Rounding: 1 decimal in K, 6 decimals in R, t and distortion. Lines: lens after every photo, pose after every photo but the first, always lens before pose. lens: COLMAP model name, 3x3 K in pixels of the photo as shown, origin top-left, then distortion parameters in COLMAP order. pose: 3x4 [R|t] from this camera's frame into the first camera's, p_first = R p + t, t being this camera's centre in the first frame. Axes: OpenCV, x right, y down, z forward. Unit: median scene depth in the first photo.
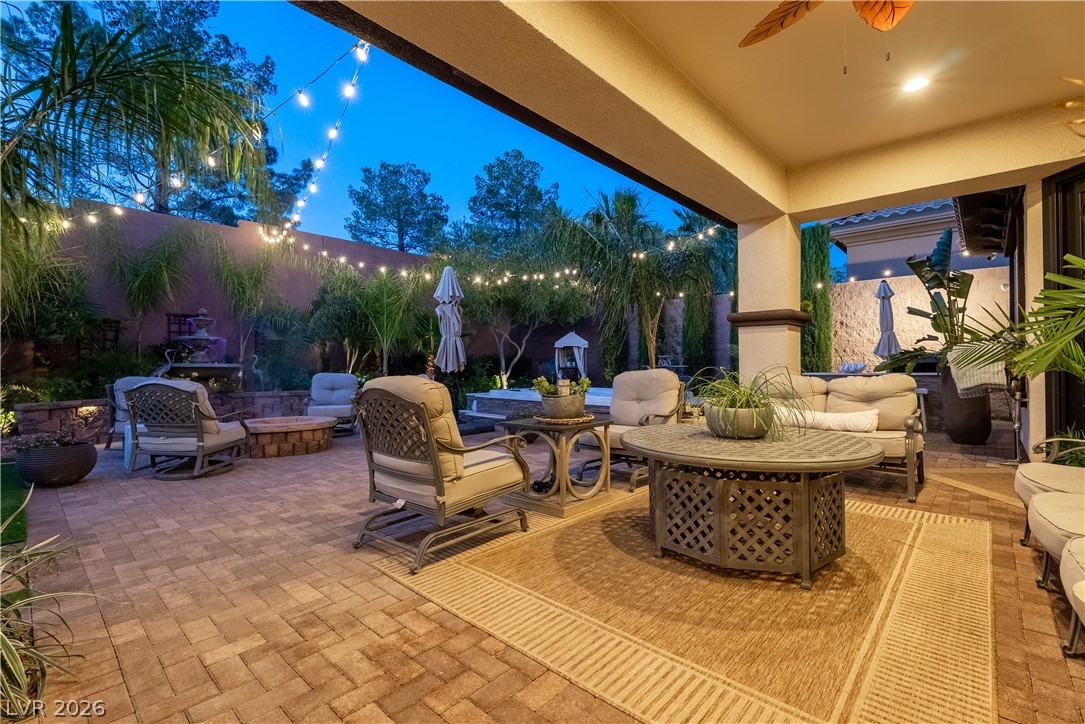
lens RADIAL K [[485.9, 0, 542.5], [0, 485.9, 362.0], [0, 0, 1]] dist [0.014330, -0.008739]
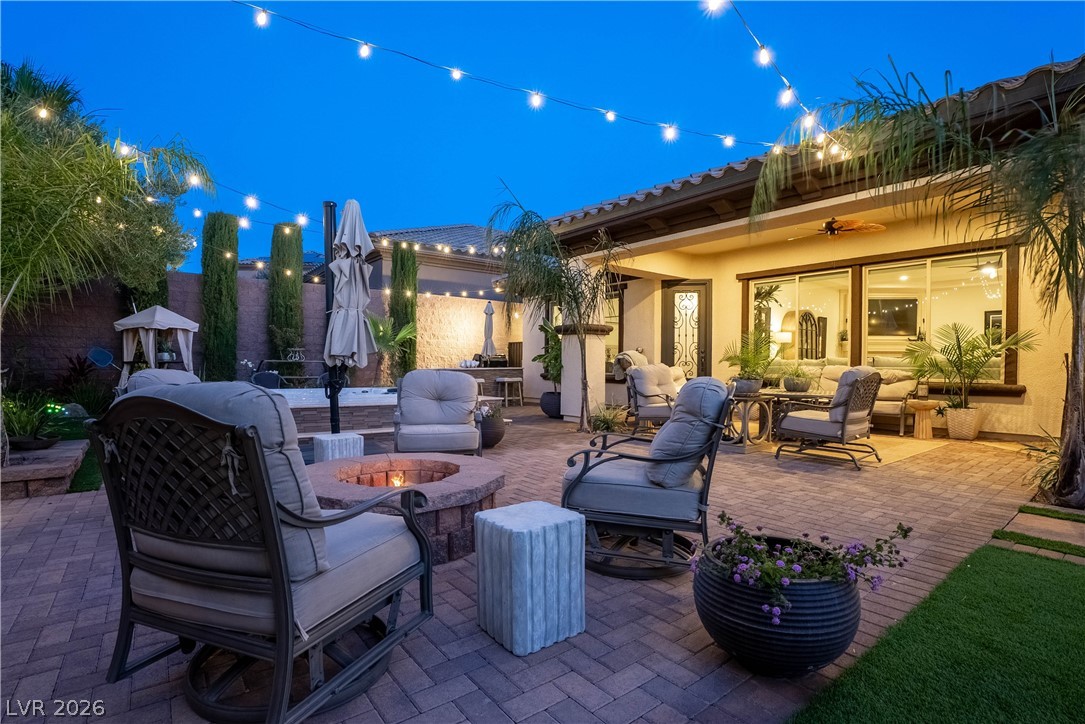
lens RADIAL K [[527.7, 0, 544.6], [0, 527.7, 375.7], [0, 0, 1]] dist [-0.075481, 0.024672]
pose [[0.157344, -0.015452, 0.987423, -0.690572], [-0.013978, 0.999743, 0.017872, 0.014366], [-0.987445, -0.016614, 0.157088, 0.547621]]
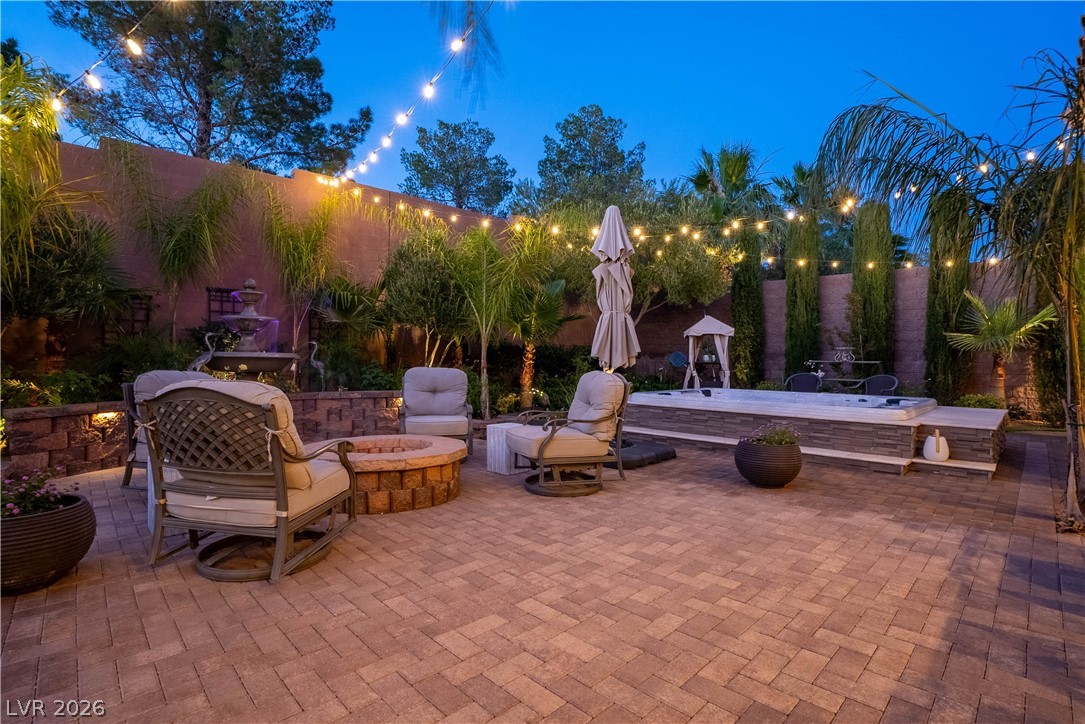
lens RADIAL K [[512.4, 0, 538.0], [0, 512.4, 361.6], [0, 0, 1]] dist [-0.076130, 0.020684]
pose [[0.998133, 0.008686, -0.060458, -0.211153], [-0.008078, 0.999914, 0.010300, 0.005455], [0.060542, -0.009792, 0.998118, 0.263966]]
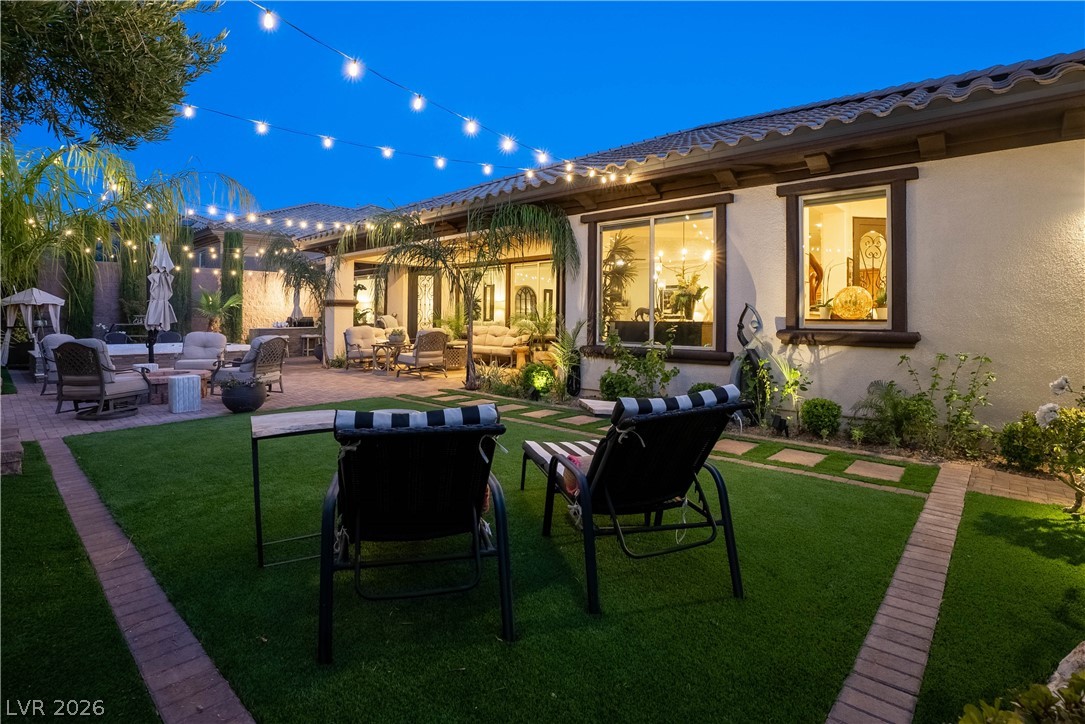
lens RADIAL K [[535.9, 0, 538.9], [0, 535.9, 313.0], [0, 0, 1]] dist [-0.083173, 0.025857]
pose [[-0.020923, 0.016276, 0.999649, -1.234004], [-0.006760, 0.999842, -0.016421, -0.006386], [-0.999758, -0.007102, -0.020809, 0.092073]]
